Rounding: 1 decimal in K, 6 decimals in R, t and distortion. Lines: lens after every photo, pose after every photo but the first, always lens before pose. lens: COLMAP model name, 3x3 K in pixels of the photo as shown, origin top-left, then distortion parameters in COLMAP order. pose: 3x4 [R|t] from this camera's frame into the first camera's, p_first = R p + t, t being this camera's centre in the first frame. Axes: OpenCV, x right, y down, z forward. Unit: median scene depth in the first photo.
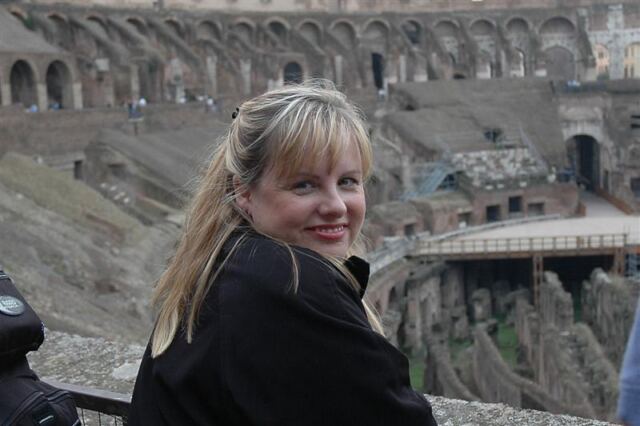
lens RADIAL K [[980.8, 0, 320.0], [0, 980.8, 213.0], [0, 0, 1]] dist [-0.057551, 0.015095]
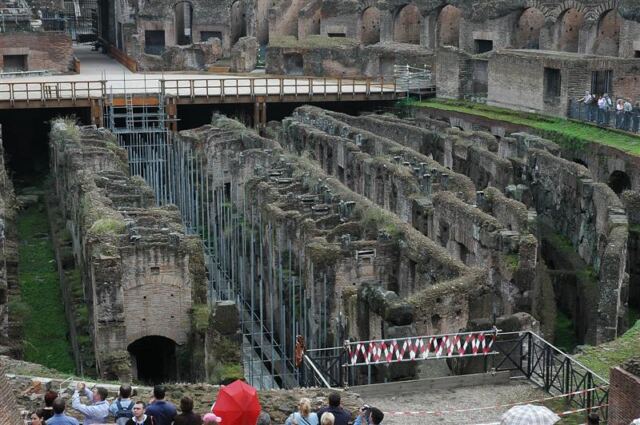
lens RADIAL K [[1256.6, 0, 320.0], [0, 1256.6, 212.5], [0, 0, 1]] dist [0.176572, 0.074773]
pose [[0.935192, -0.022115, 0.353450, 0.088280], [0.000646, 0.998153, 0.060743, 0.052790], [-0.354140, -0.056578, 0.933479, -0.027834]]
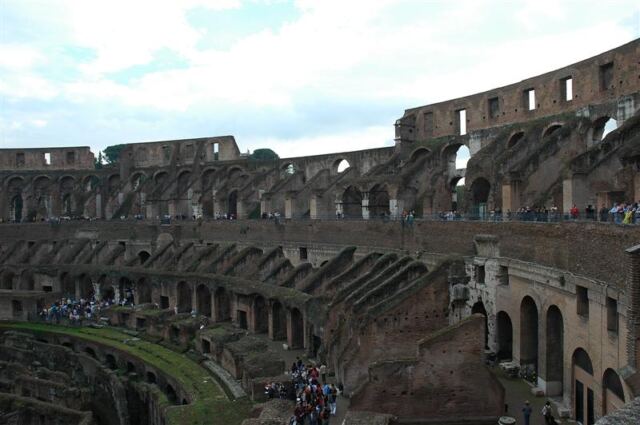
lens RADIAL K [[501.6, 0, 321.0], [0, 501.6, 220.7], [0, 0, 1]] dist [-0.179259, 0.176889]
pose [[0.296215, 0.027925, 0.954713, -0.022960], [0.116677, 0.991028, -0.065188, -0.003486], [-0.947968, 0.130703, 0.290299, 0.028766]]
